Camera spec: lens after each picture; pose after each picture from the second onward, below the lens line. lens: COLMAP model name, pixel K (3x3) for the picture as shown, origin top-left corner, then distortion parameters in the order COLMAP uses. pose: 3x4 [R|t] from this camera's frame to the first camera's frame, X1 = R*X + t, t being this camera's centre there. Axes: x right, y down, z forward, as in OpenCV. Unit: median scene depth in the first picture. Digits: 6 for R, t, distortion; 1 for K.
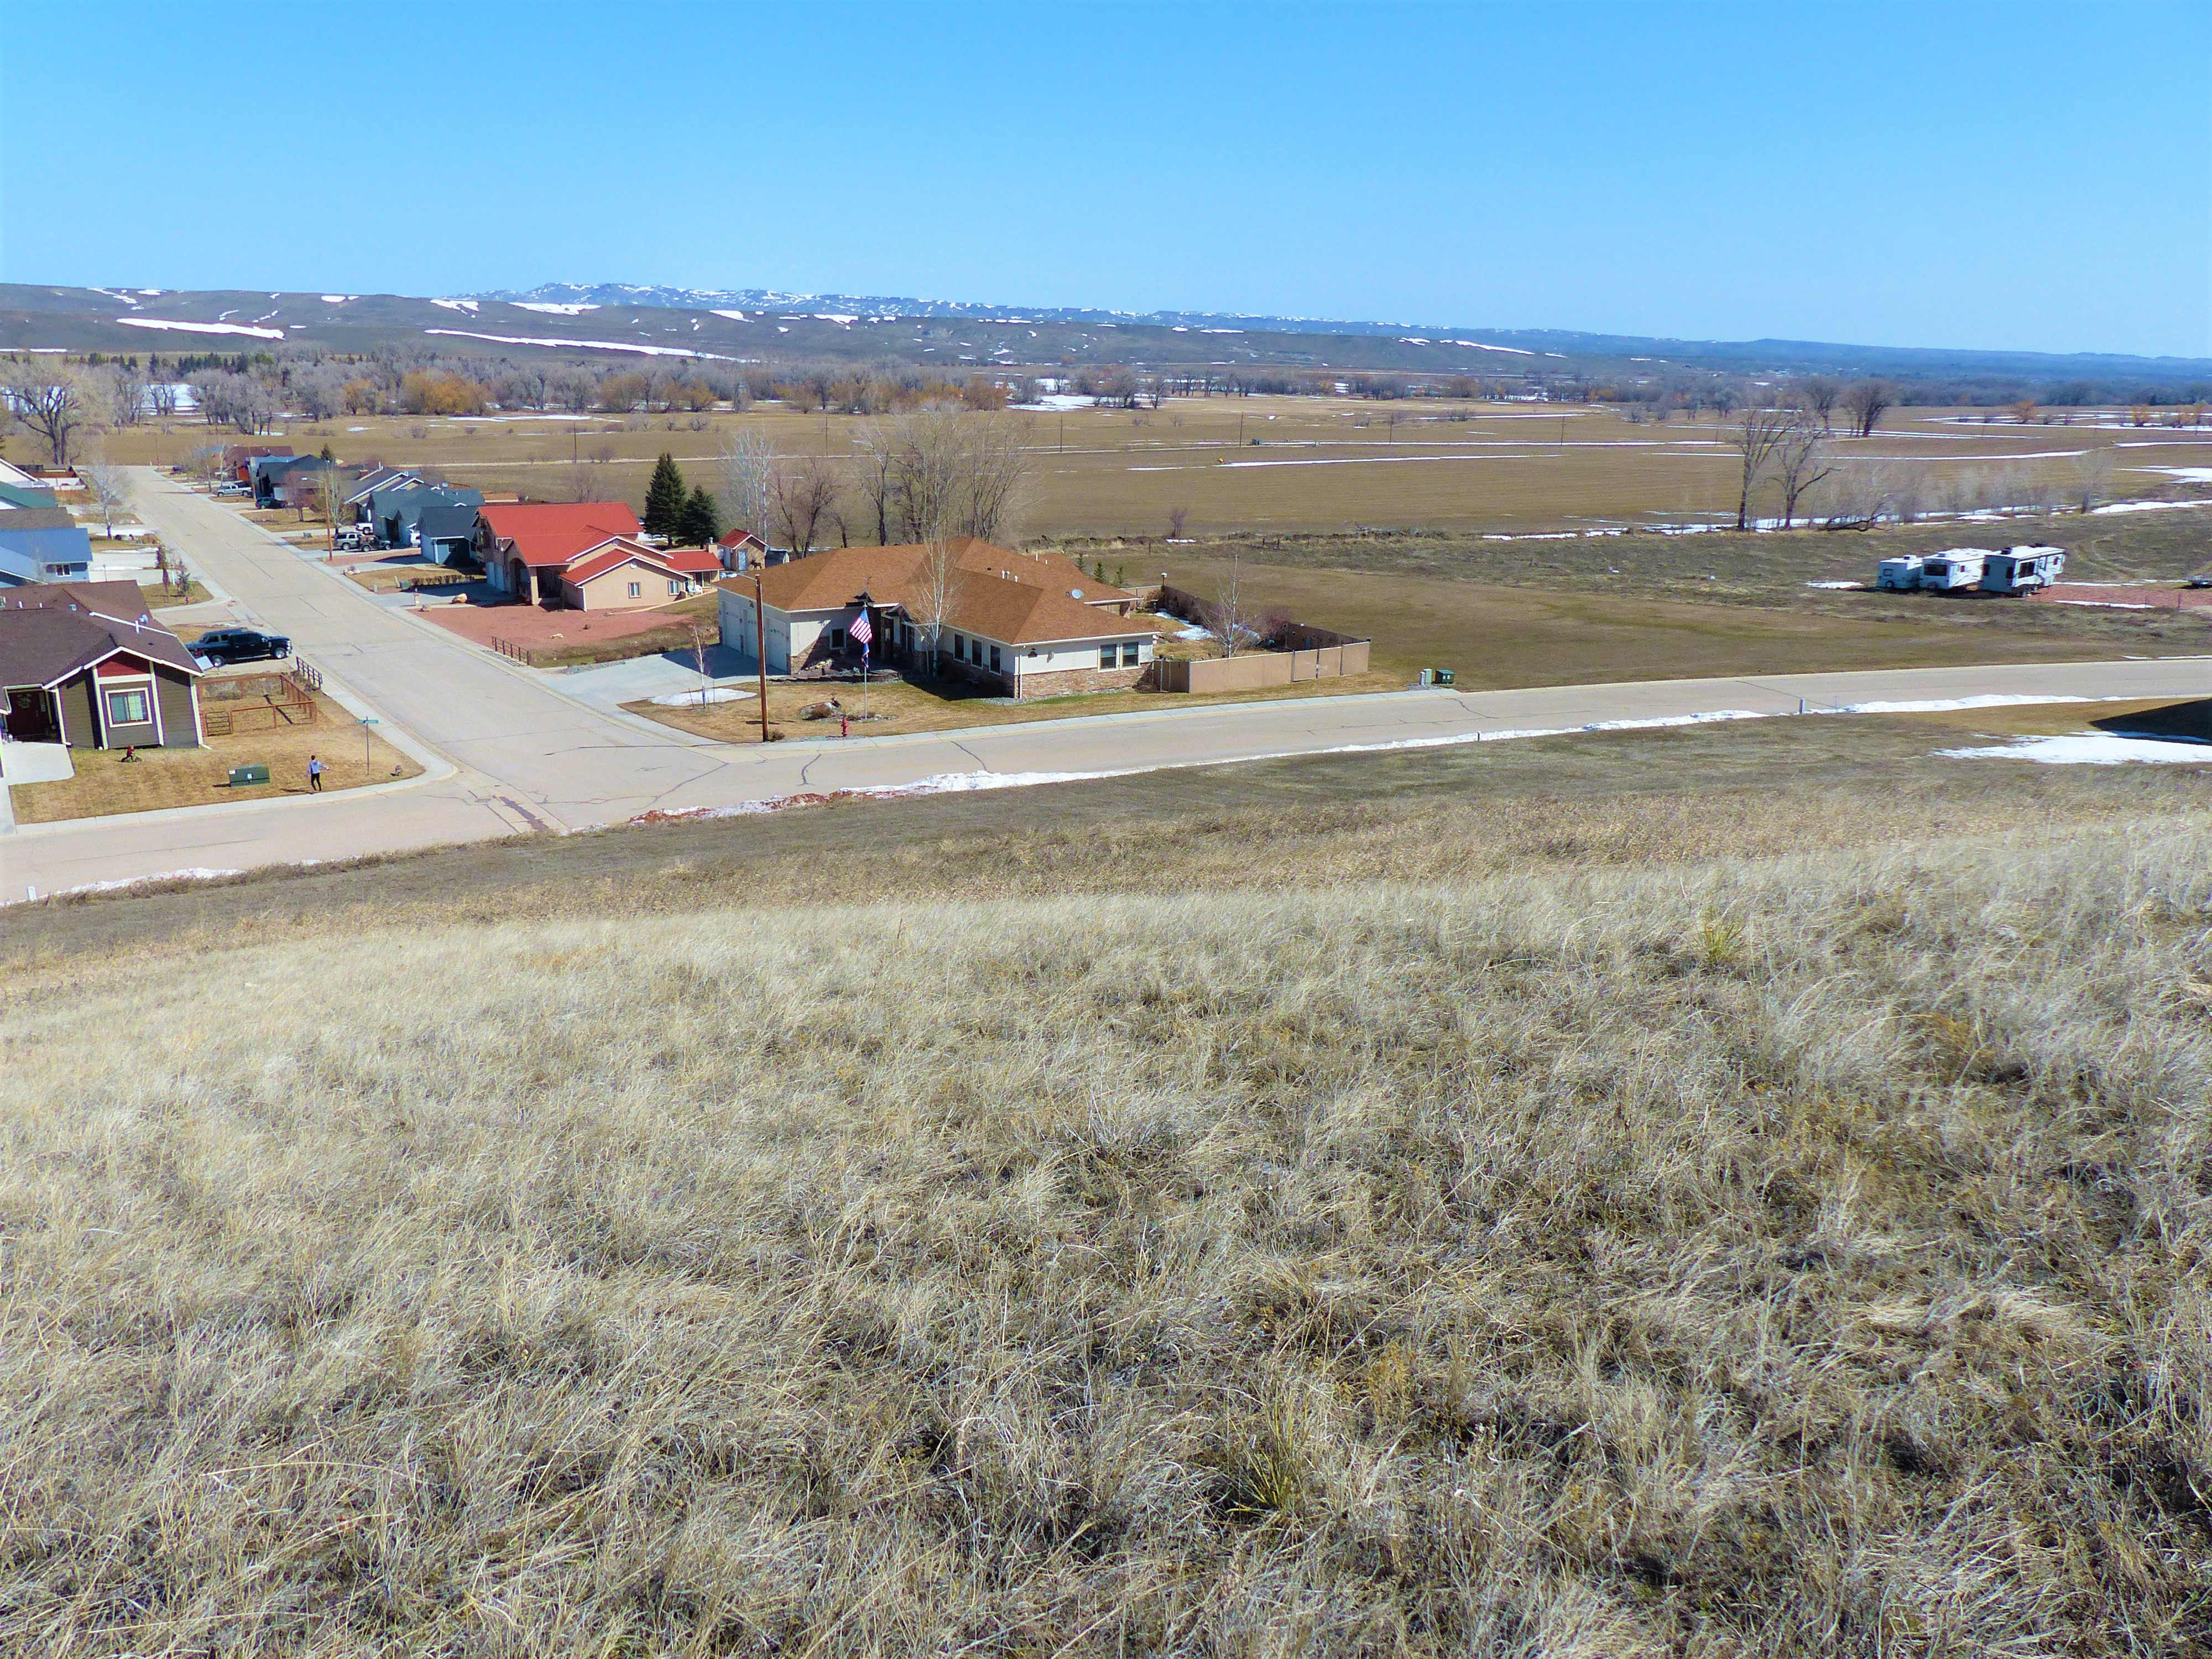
lens RADIAL K [[1698.7, 0, 1114.1], [0, 1698.7, 828.6], [0, 0, 1]] dist [-0.009875, 0.016827]
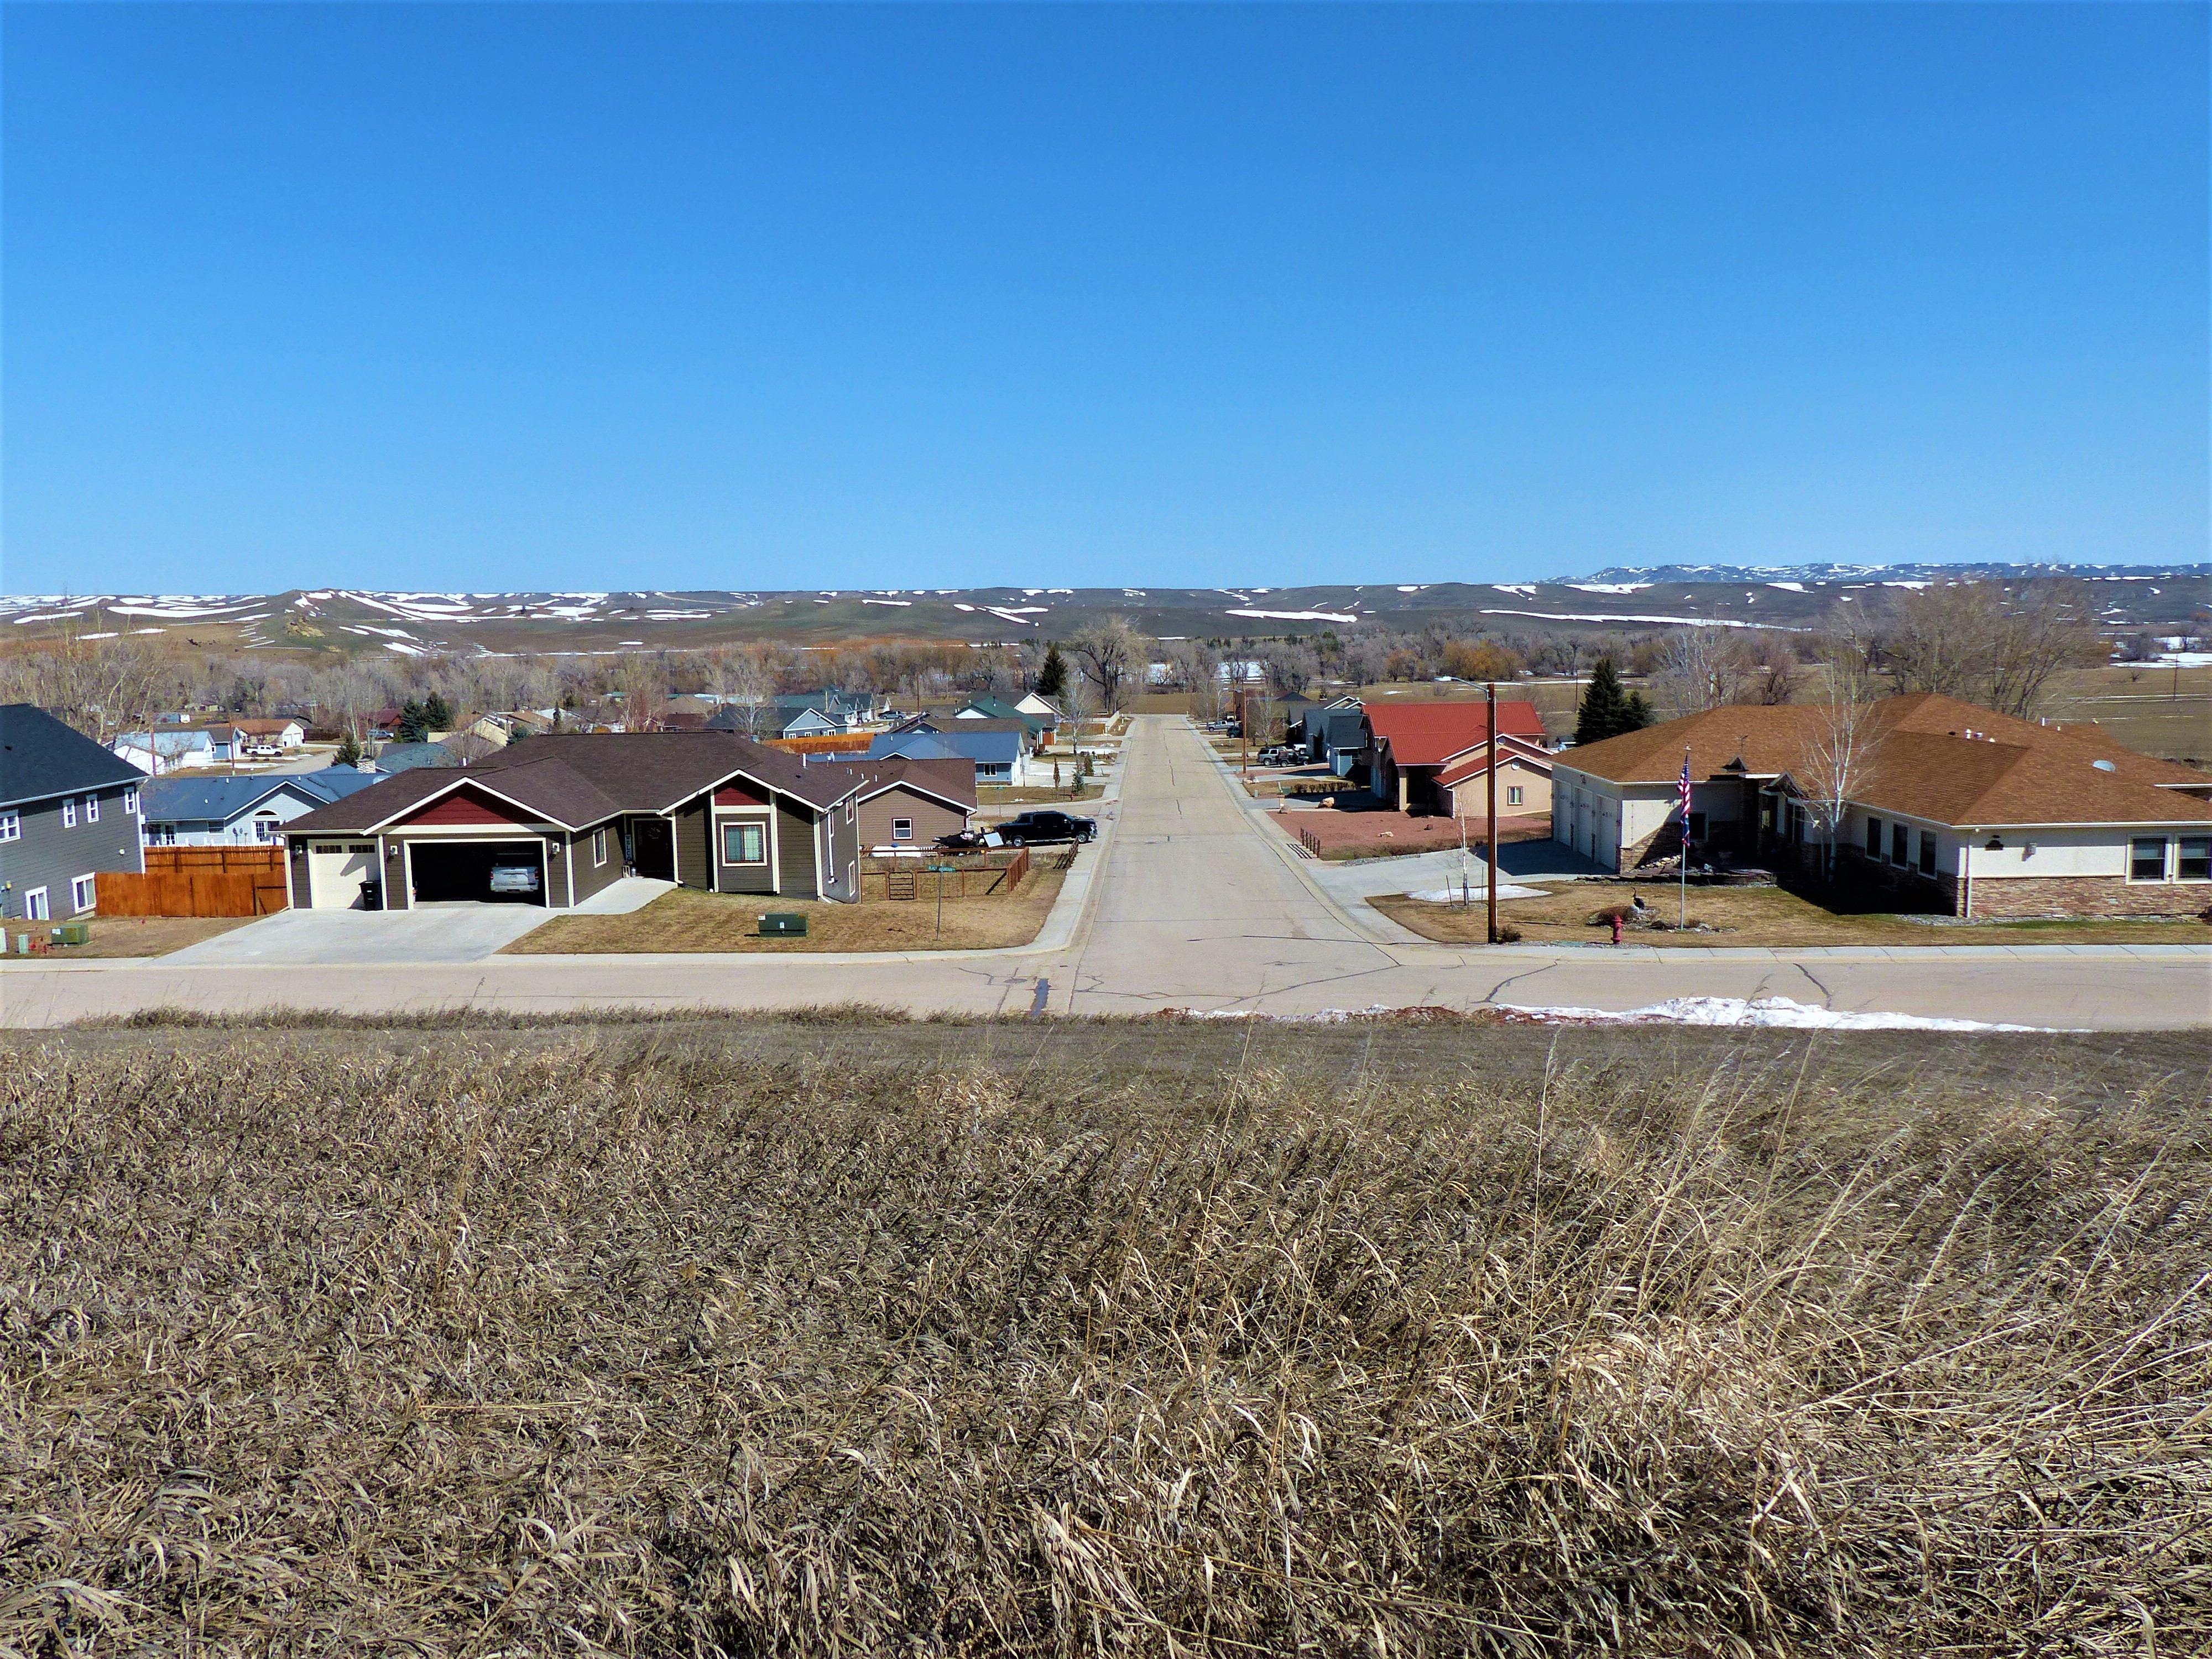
lens RADIAL K [[1698.7, 0, 1110.0], [0, 1698.7, 824.3], [0, 0, 1]] dist [-0.009875, 0.016827]
pose [[0.826362, 0.028589, -0.562414, 0.020544], [-0.120617, 0.984519, -0.127179, 0.001913], [0.550071, 0.172932, 0.817017, 0.239736]]
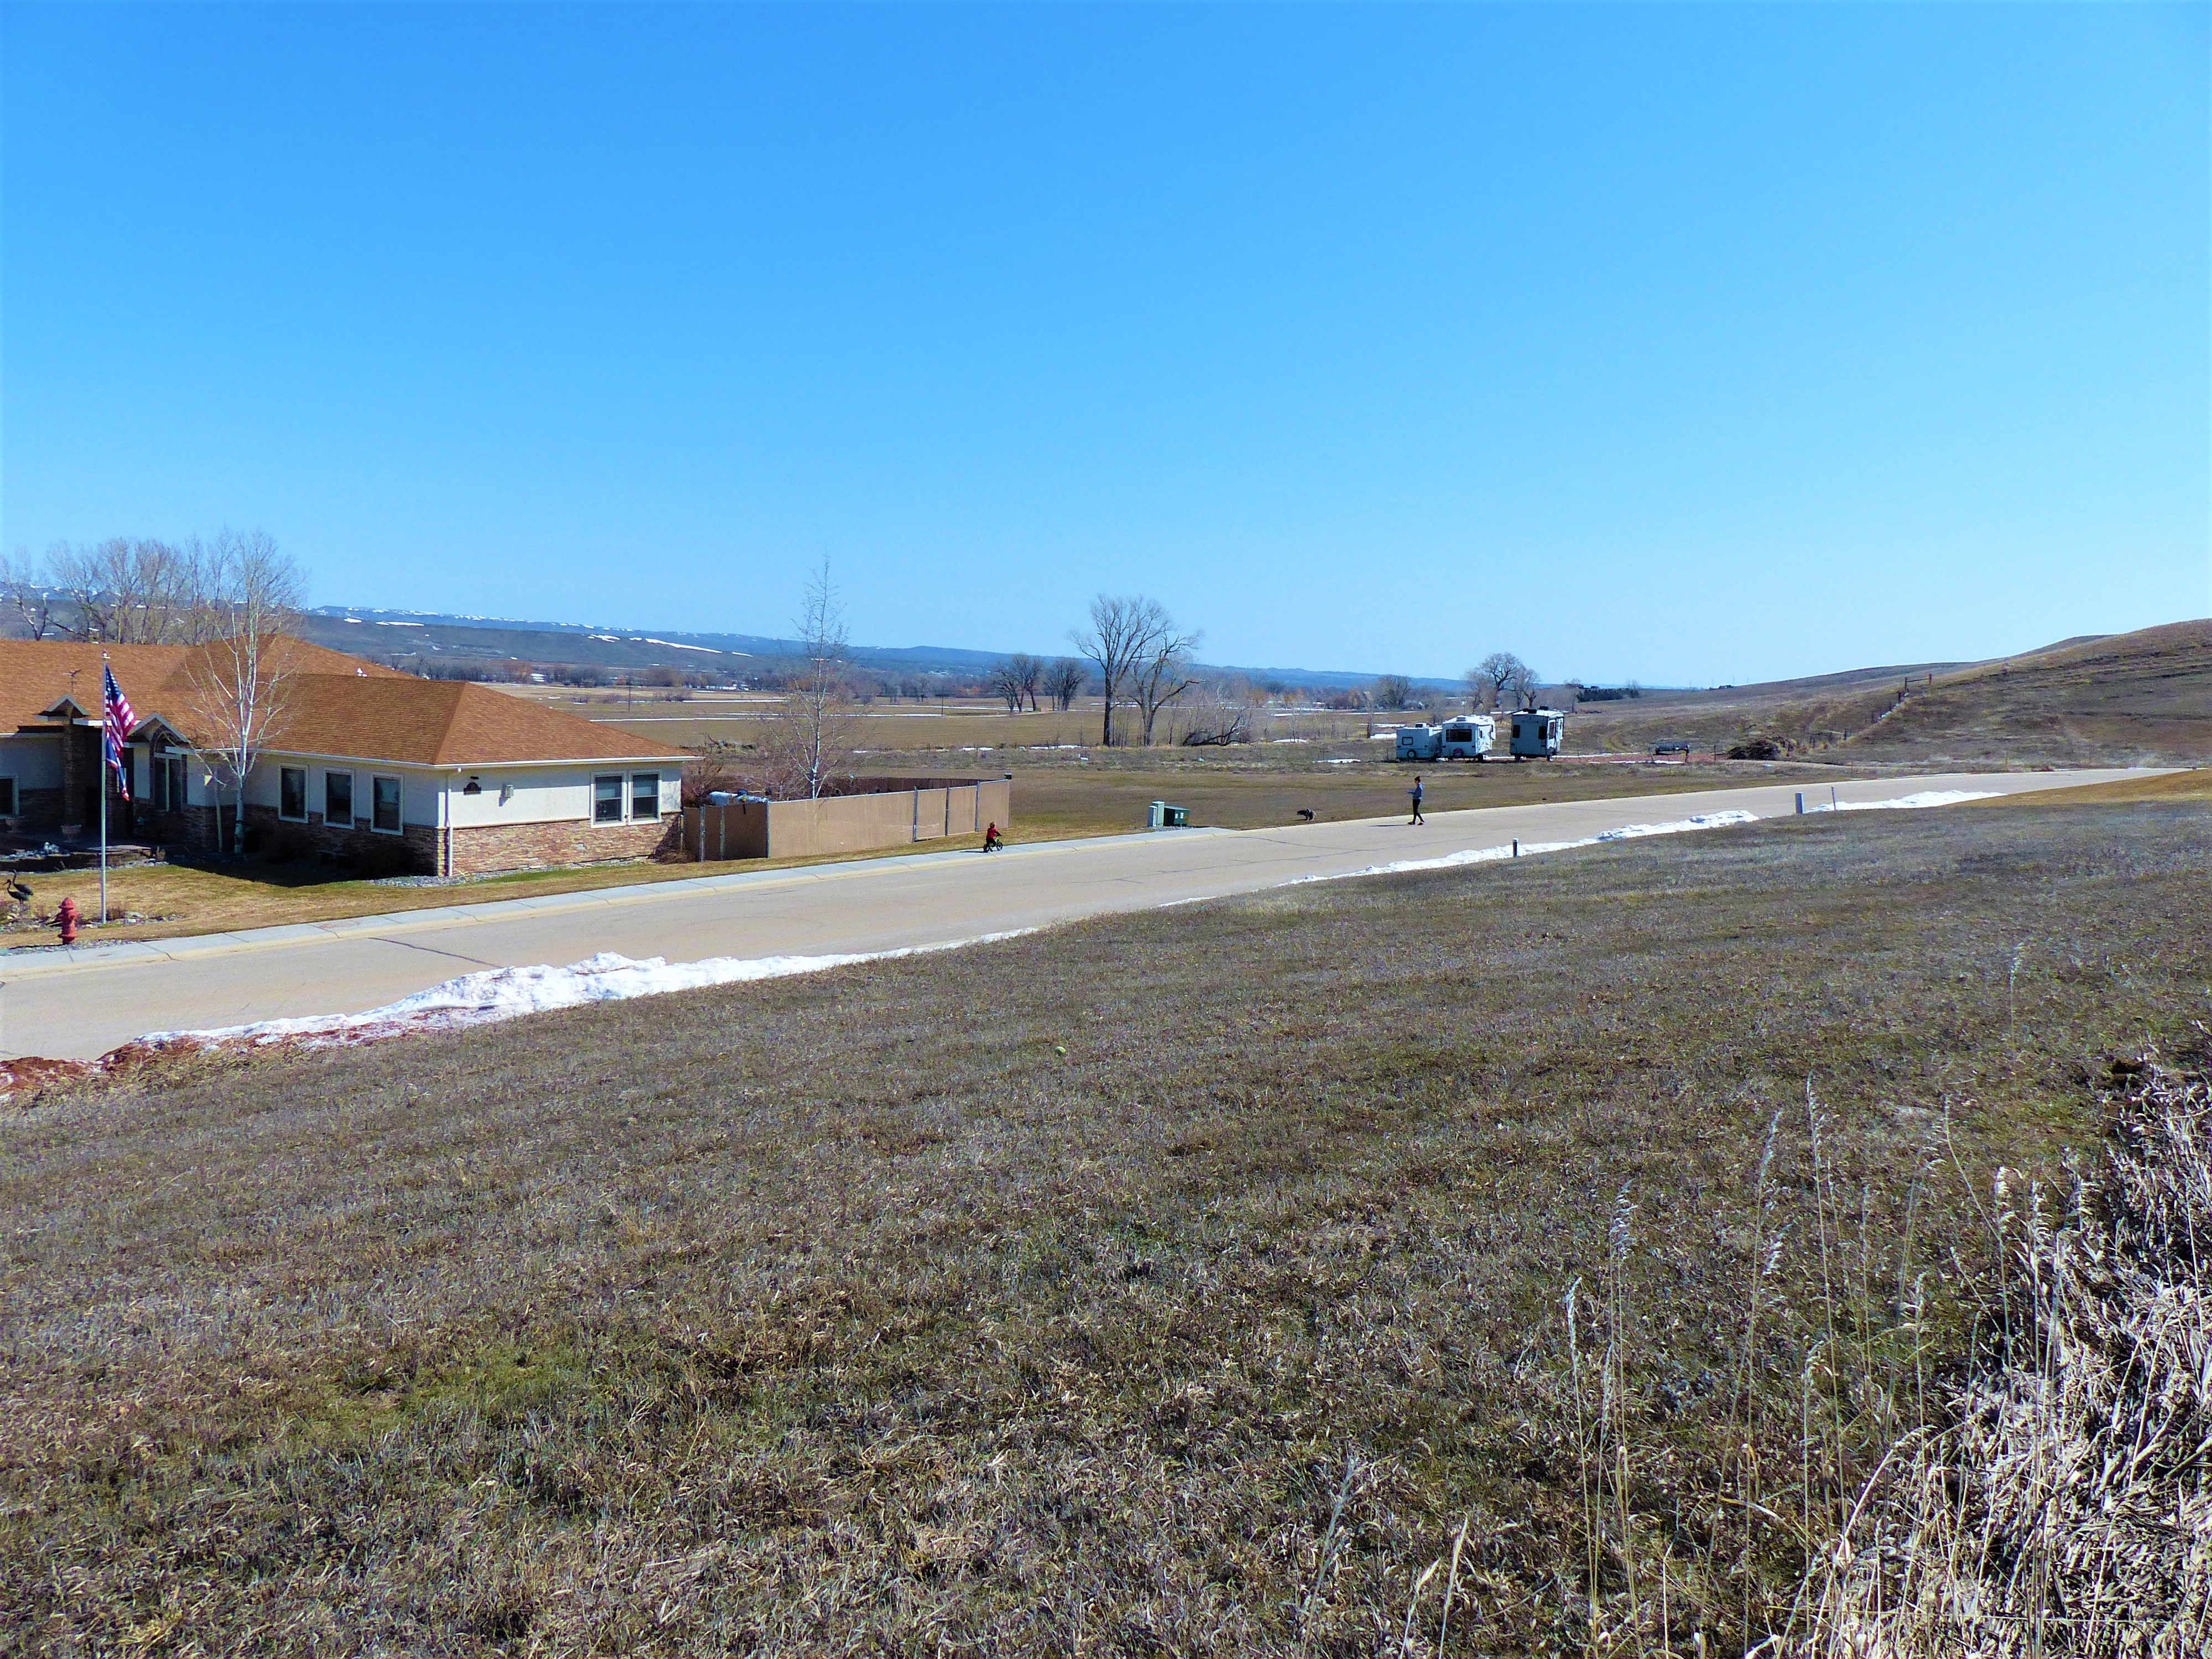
lens RADIAL K [[1641.9, 0, 1089.8], [0, 1641.9, 829.4], [0, 0, 1]] dist [-0.006416, 0.002118]
pose [[0.894866, -0.029964, 0.445328, -0.070146], [0.105278, 0.983762, -0.145359, -0.000423], [-0.433741, 0.176960, 0.883489, 0.341832]]
